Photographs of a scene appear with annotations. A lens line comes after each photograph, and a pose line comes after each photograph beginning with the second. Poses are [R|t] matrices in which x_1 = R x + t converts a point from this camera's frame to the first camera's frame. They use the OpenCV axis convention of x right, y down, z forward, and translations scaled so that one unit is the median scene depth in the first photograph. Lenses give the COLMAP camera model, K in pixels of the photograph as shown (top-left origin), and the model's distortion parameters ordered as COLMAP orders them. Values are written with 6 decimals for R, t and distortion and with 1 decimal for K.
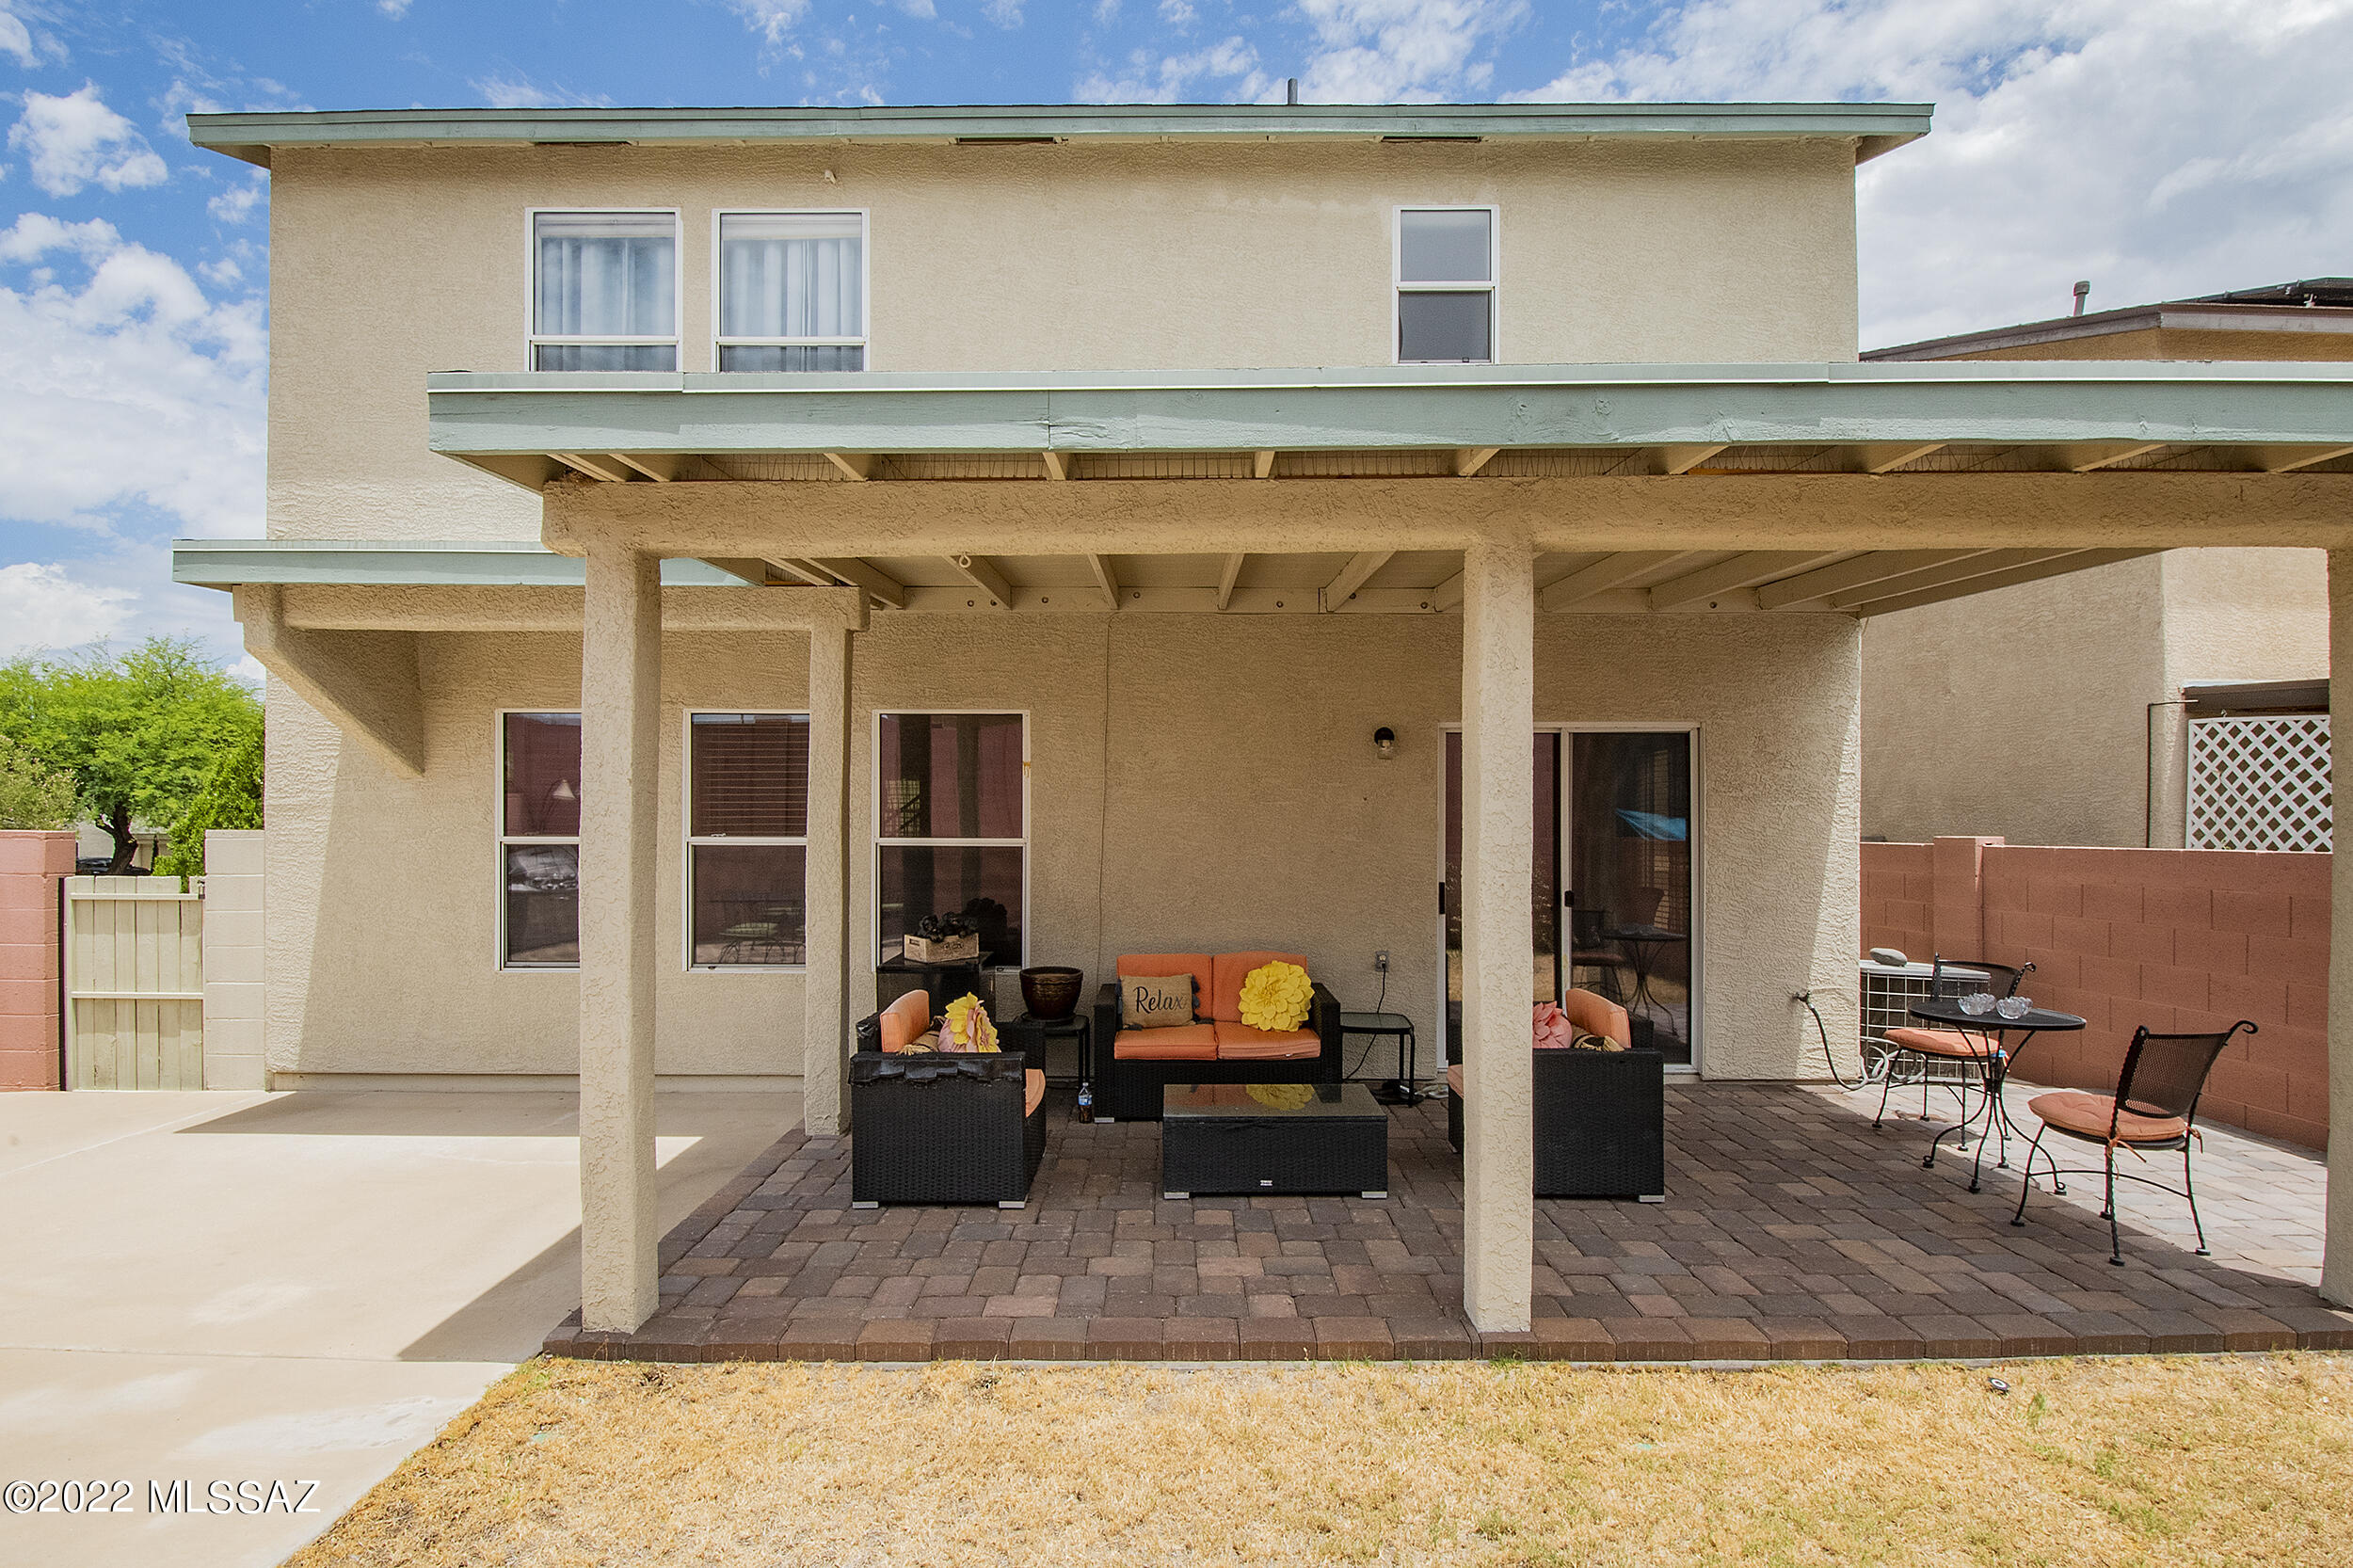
lens RADIAL K [[1089.7, 0, 1176.5], [0, 1089.7, 808.7], [0, 0, 1]] dist [0.012272, -0.021824]
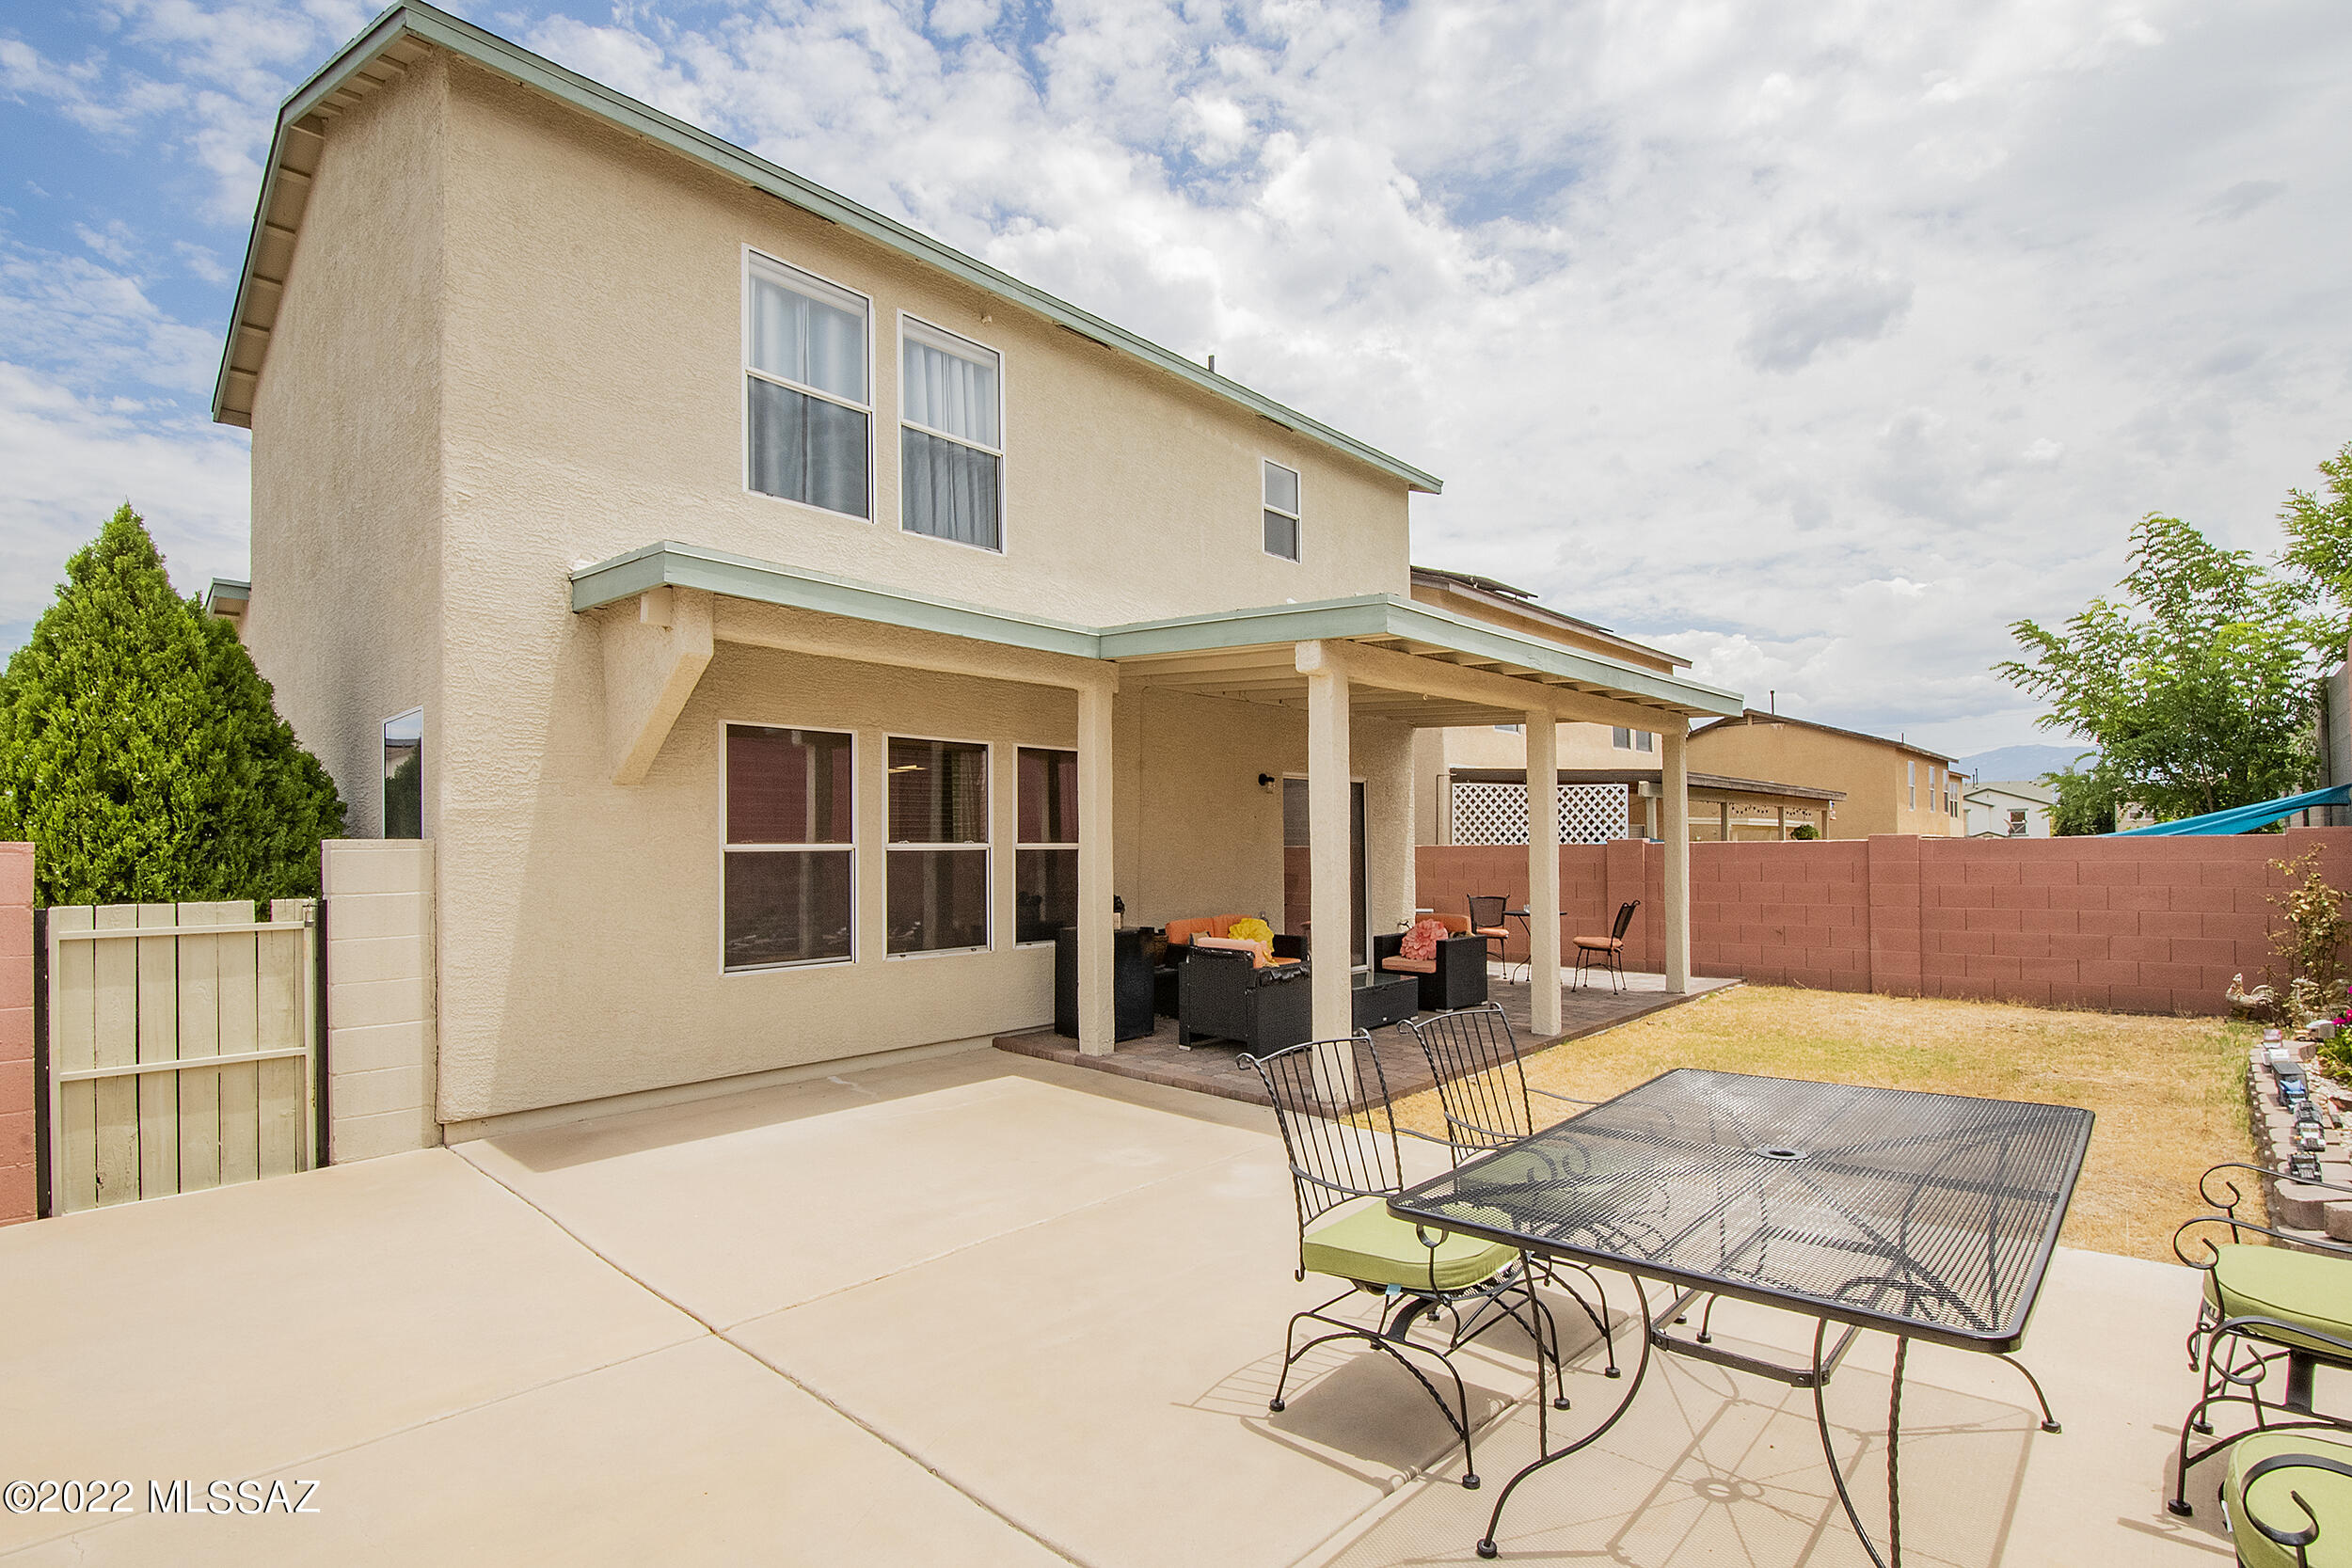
lens RADIAL K [[1126.8, 0, 1177.7], [0, 1126.8, 815.8], [0, 0, 1]] dist [0.002478, -0.024307]
pose [[0.662468, 0.012779, 0.748982, -1.125602], [0.003371, 0.999794, -0.020040, 0.021329], [-0.749083, 0.015801, 0.662288, -0.017670]]
